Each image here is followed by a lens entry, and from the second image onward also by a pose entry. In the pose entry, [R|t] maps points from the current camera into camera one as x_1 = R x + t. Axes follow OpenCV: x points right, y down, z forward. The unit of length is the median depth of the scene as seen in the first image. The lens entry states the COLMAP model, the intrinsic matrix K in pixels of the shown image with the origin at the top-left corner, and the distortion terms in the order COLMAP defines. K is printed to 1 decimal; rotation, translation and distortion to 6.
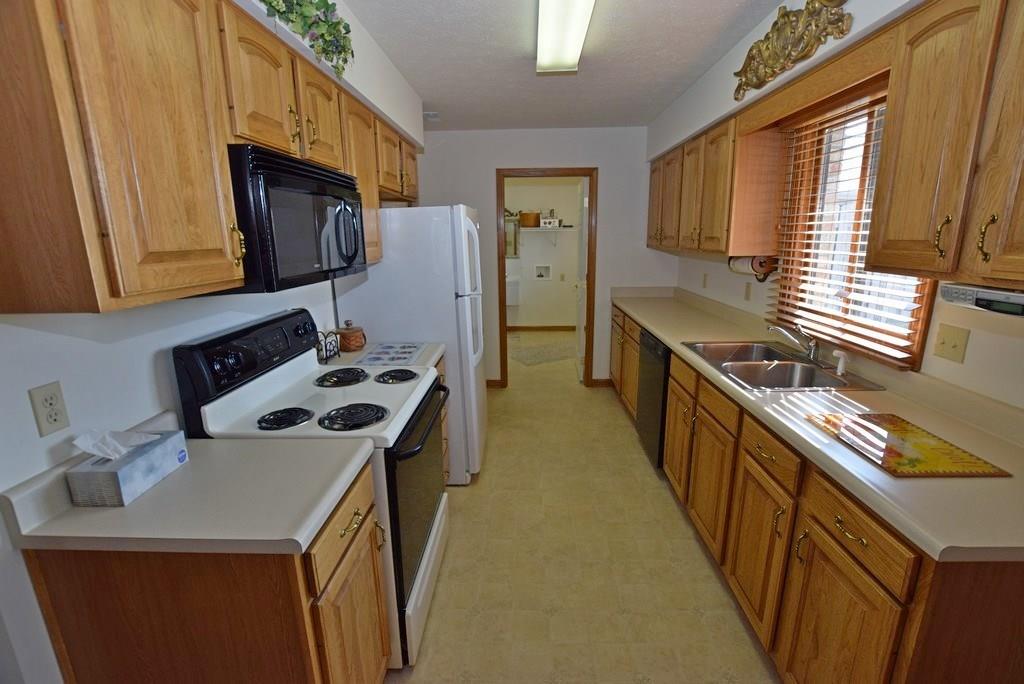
lens RADIAL K [[452.0, 0, 510.0], [0, 452.0, 341.4], [0, 0, 1]] dist [-0.032834, 0.005178]
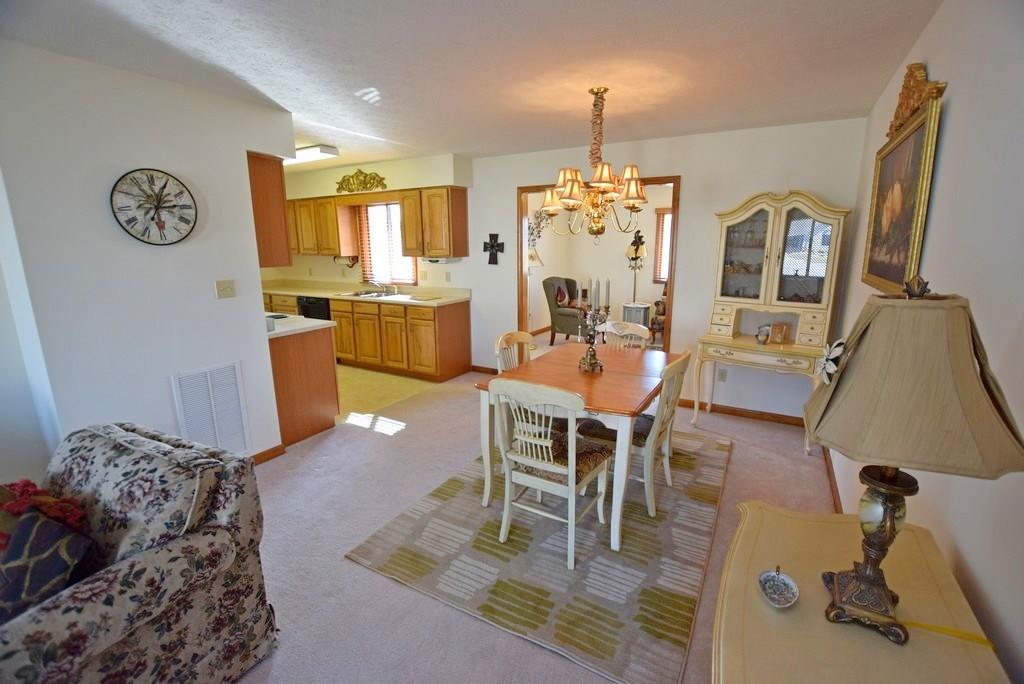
lens RADIAL K [[452.0, 0, 514.0], [0, 452.0, 342.3], [0, 0, 1]] dist [-0.032834, 0.005178]
pose [[0.484119, -0.177499, 0.856810, -0.808616], [0.202377, 0.975372, 0.087713, 0.153945], [-0.851277, 0.130935, 0.508118, -0.615011]]
